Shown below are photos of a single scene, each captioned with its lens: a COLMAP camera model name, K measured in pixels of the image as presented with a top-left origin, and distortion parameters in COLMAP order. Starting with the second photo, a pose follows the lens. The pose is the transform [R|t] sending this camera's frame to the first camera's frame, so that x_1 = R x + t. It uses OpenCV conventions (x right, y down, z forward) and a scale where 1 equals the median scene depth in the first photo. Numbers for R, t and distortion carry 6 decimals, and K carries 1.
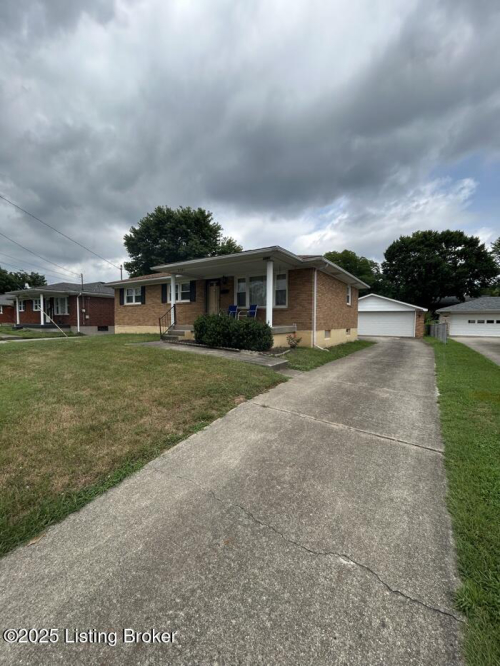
lens RADIAL K [[270.8, 0, 251.3], [0, 270.8, 335.5], [0, 0, 1]] dist [-0.000370, 0.000049]
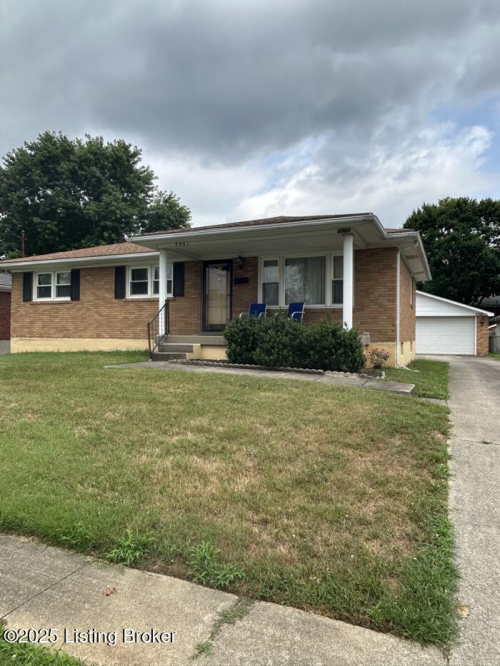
lens RADIAL K [[460.6, 0, 250.0], [0, 460.6, 333.0], [0, 0, 1]] dist [-0.001959, 0.000234]
pose [[0.983048, -0.001667, 0.183339, -0.152798], [0.012036, 0.998389, -0.055455, 0.008053], [-0.182952, 0.056722, 0.981484, -0.012645]]
